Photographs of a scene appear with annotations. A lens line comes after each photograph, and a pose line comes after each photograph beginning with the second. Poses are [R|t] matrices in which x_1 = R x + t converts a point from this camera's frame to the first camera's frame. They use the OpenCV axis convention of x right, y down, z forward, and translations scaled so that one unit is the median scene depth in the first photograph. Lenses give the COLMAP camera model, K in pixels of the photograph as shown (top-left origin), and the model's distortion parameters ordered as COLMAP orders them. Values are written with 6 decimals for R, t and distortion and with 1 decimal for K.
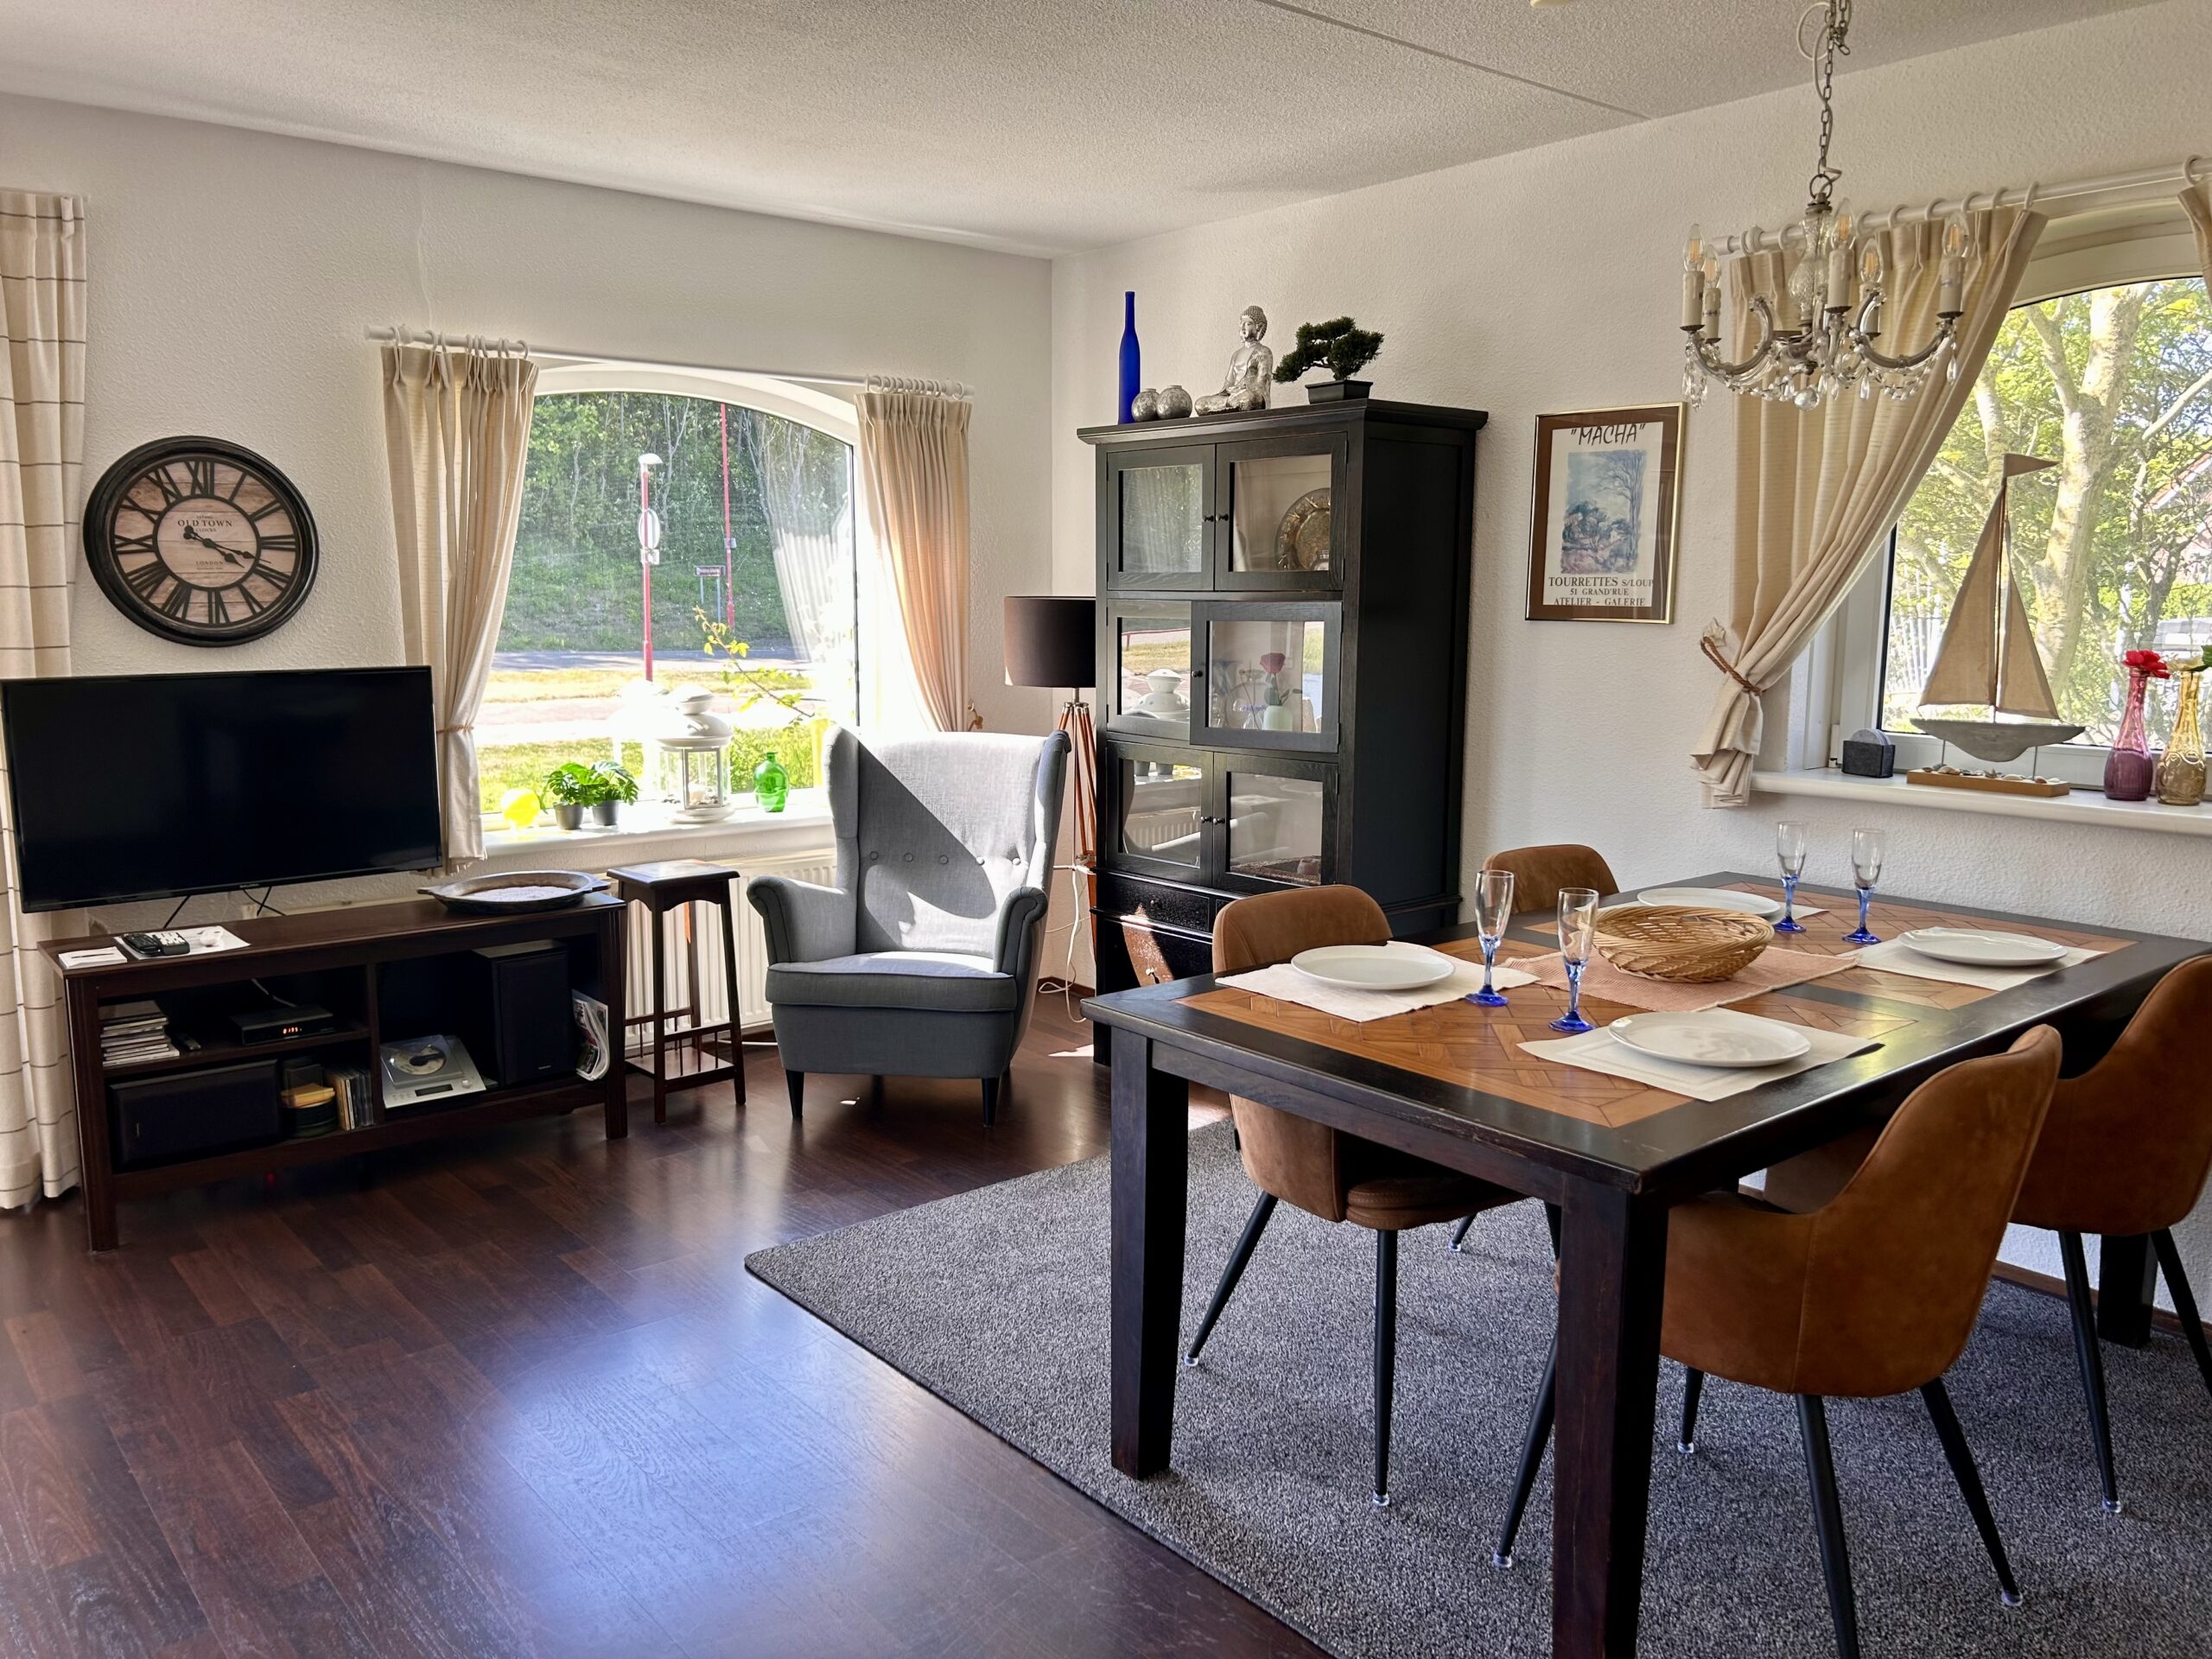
lens RADIAL K [[1662.3, 0, 1132.4], [0, 1662.3, 829.7], [0, 0, 1]] dist [0.055975, -0.066890]
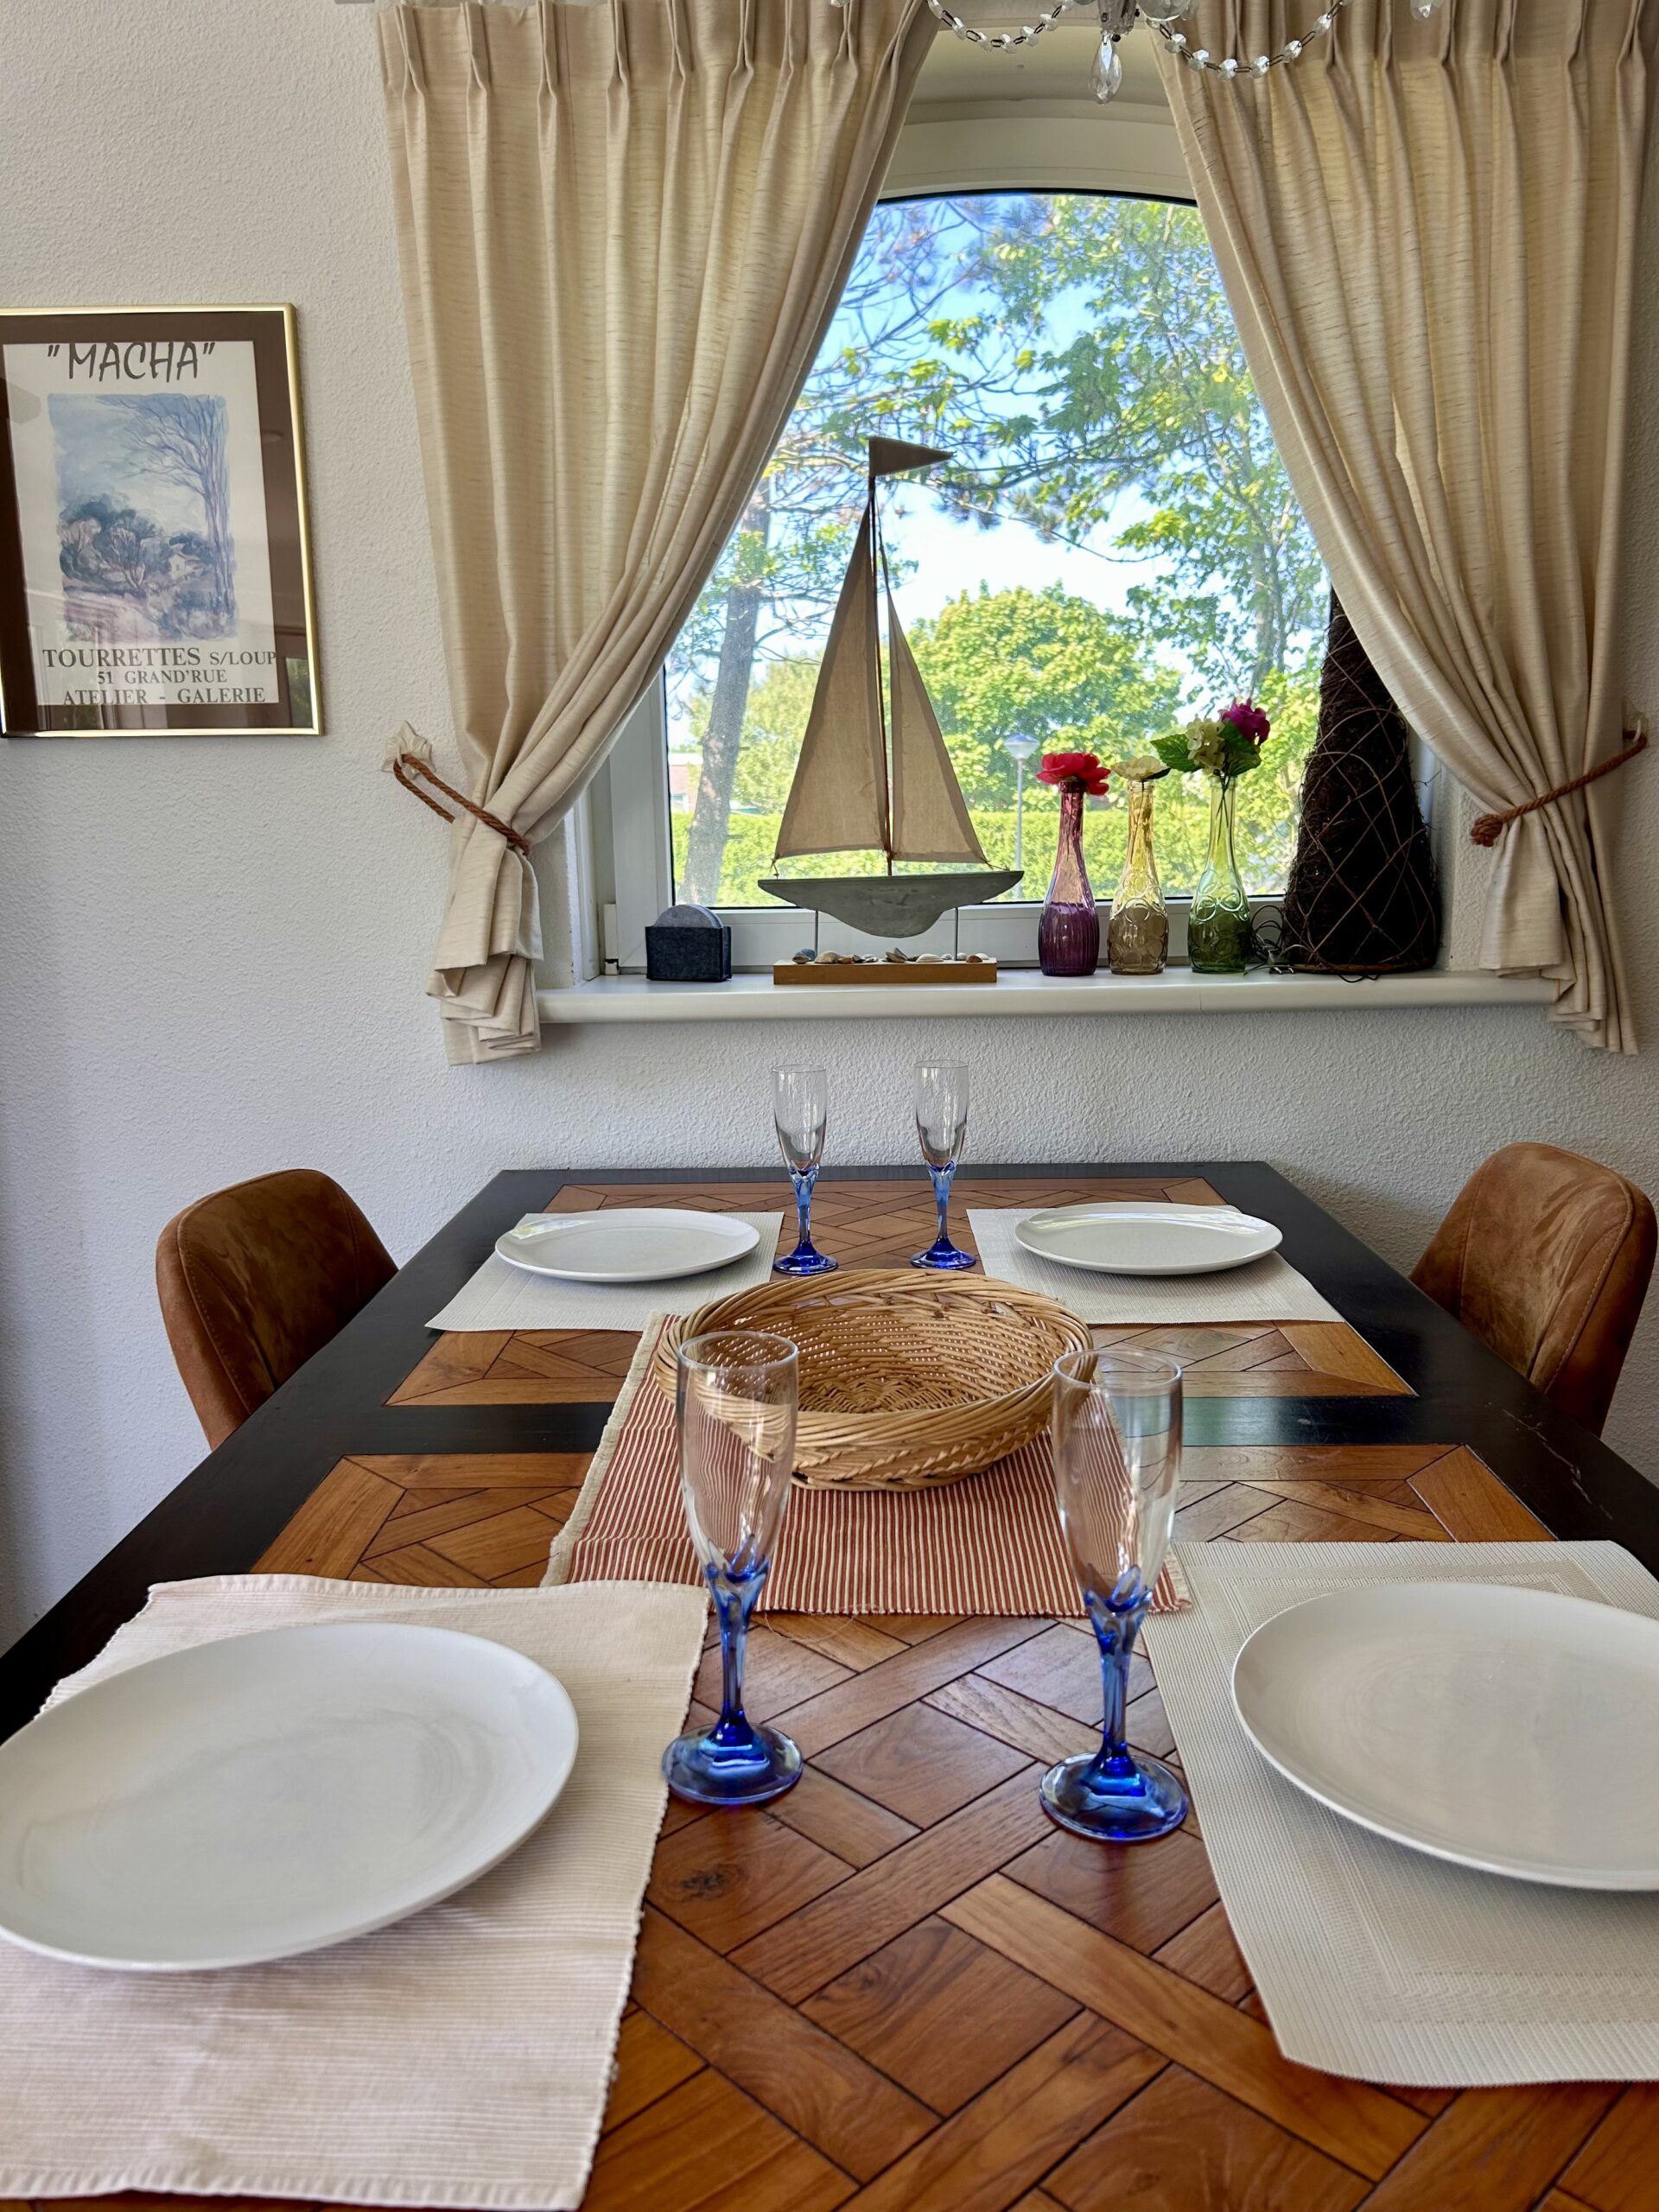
lens RADIAL K [[1662.3, 0, 831.3], [0, 1662.3, 1135.2], [0, 0, 1]] dist [0.055975, -0.066890]
pose [[0.657709, -0.155615, 0.737023, 0.011353], [0.129227, 0.987233, 0.093124, -0.025825], [-0.742104, 0.033995, 0.669422, 0.547738]]
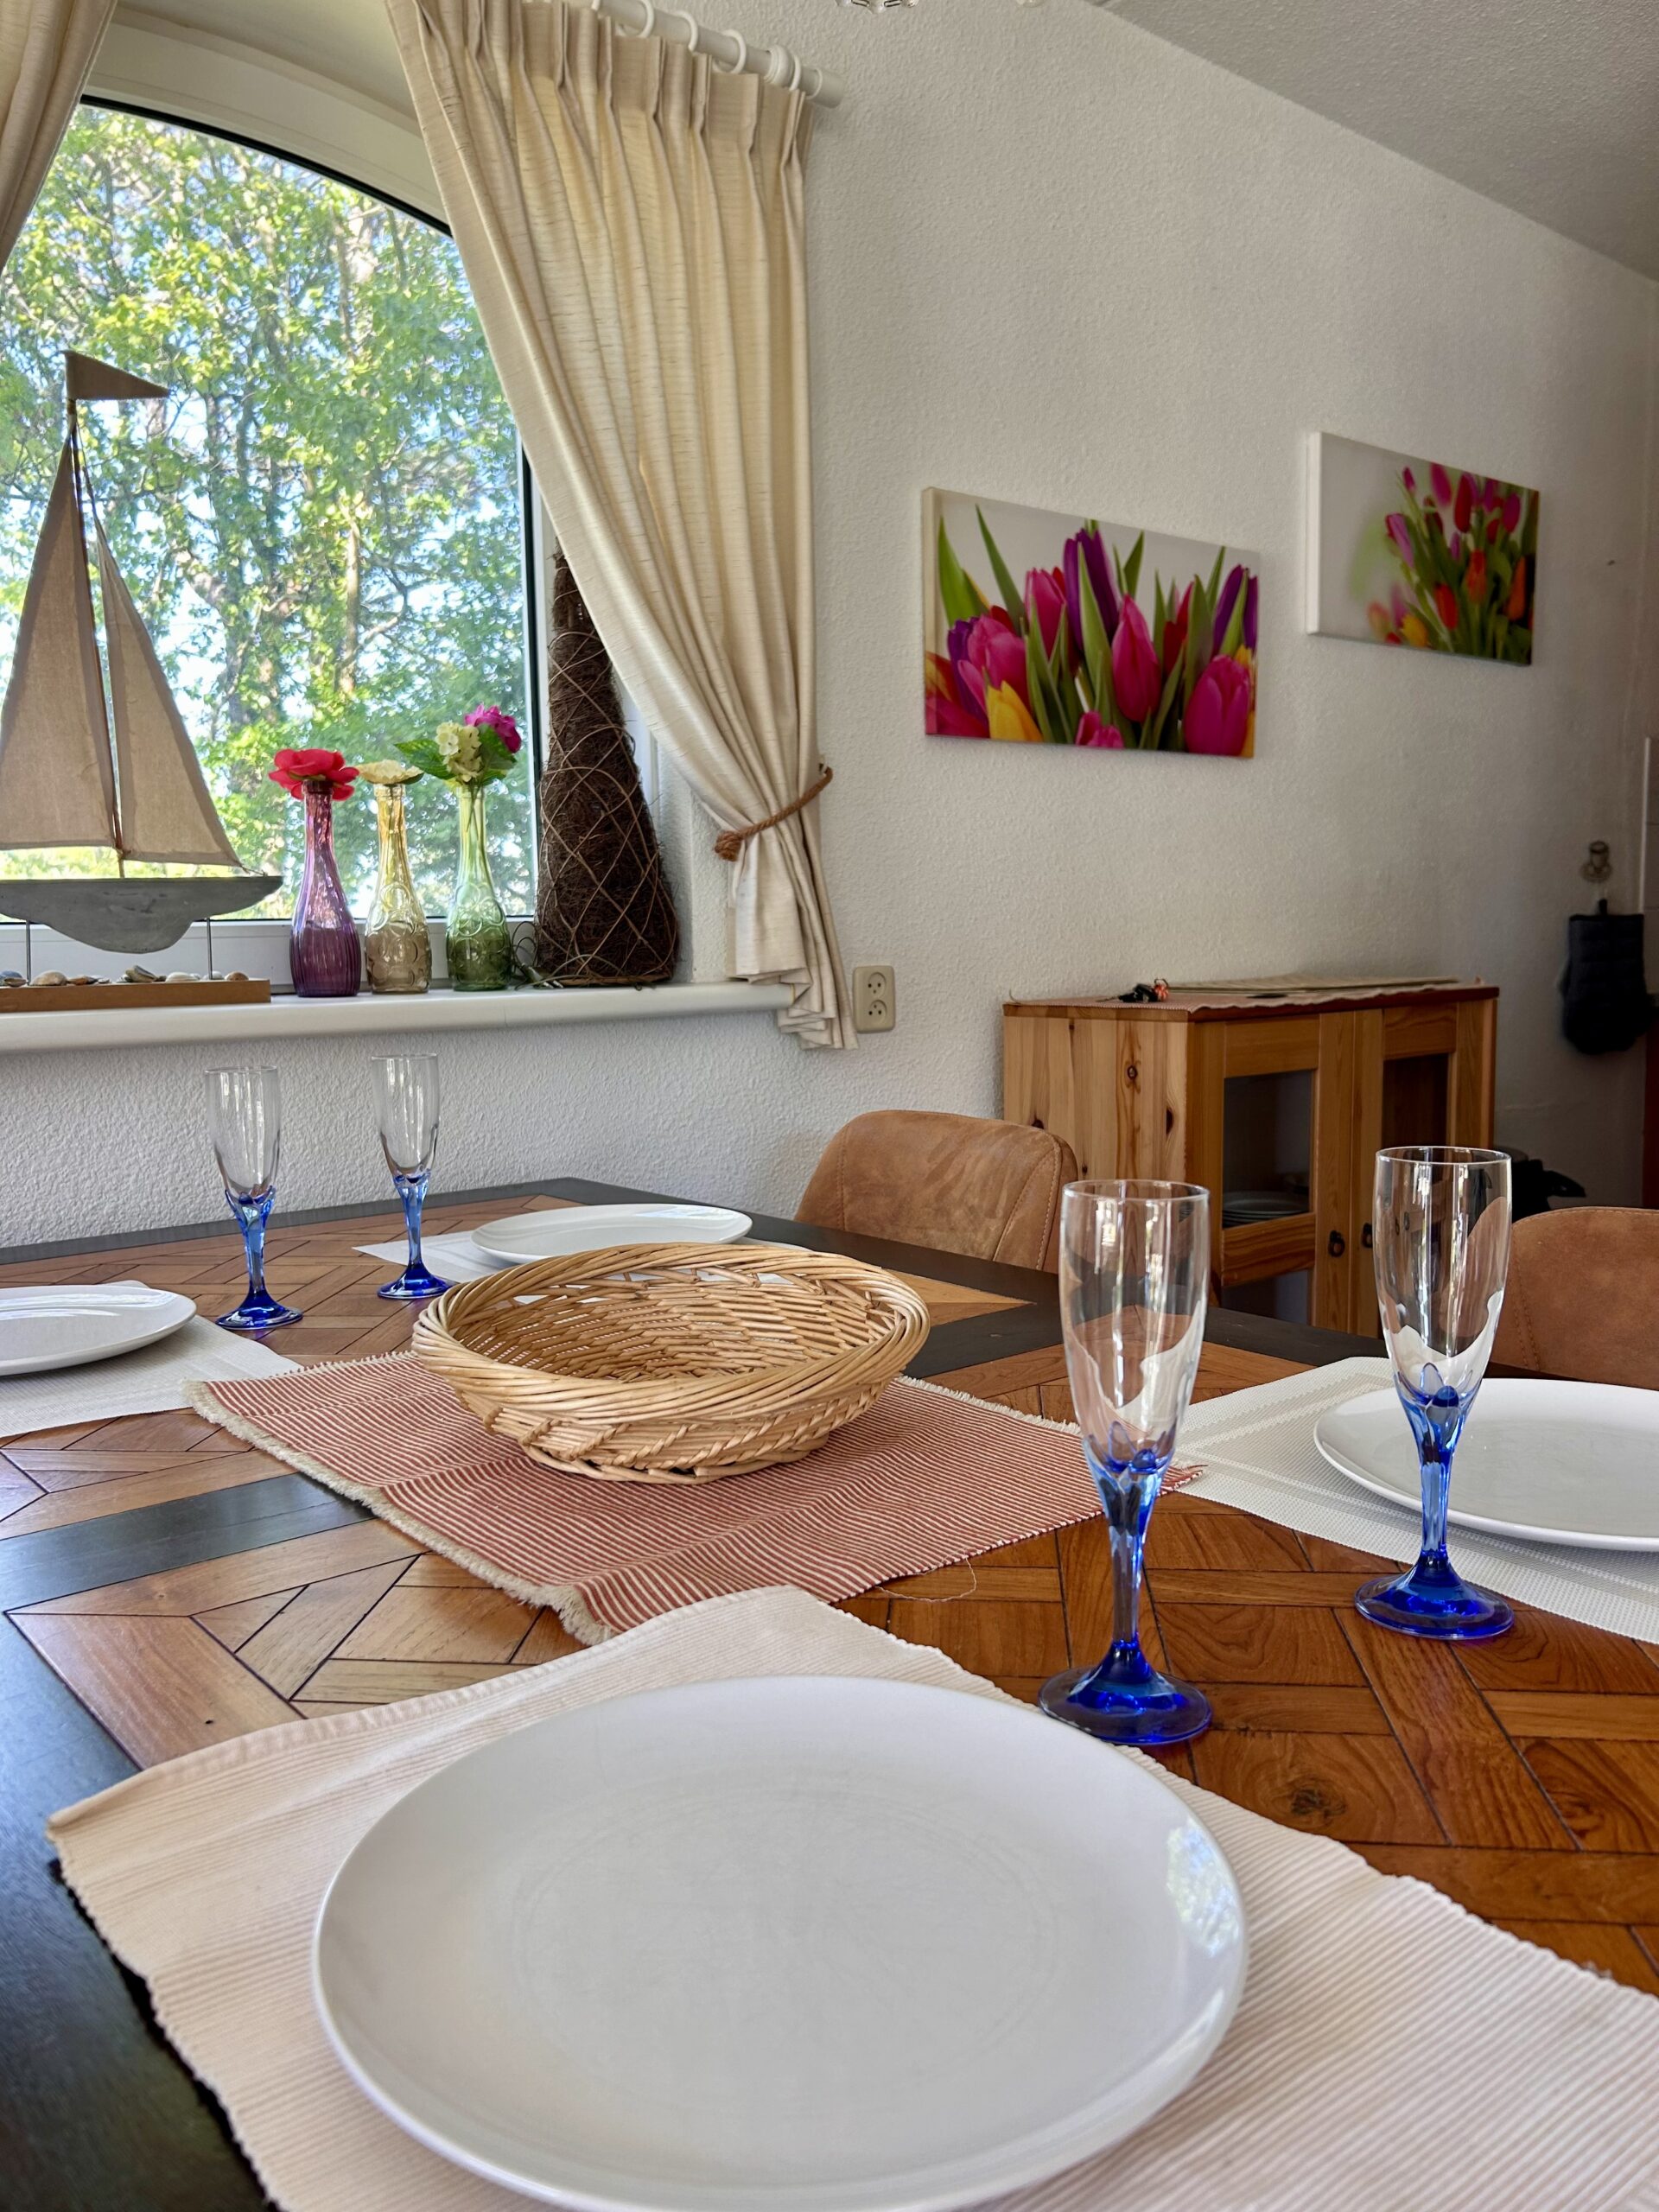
lens RADIAL K [[1662.3, 0, 827.5], [0, 1662.3, 1134.1], [0, 0, 1]] dist [0.055975, -0.066890]
pose [[0.013407, -0.129727, 0.991459, -0.018038], [0.161332, 0.978838, 0.125893, -0.014501], [-0.986809, 0.158266, 0.034052, 0.716331]]
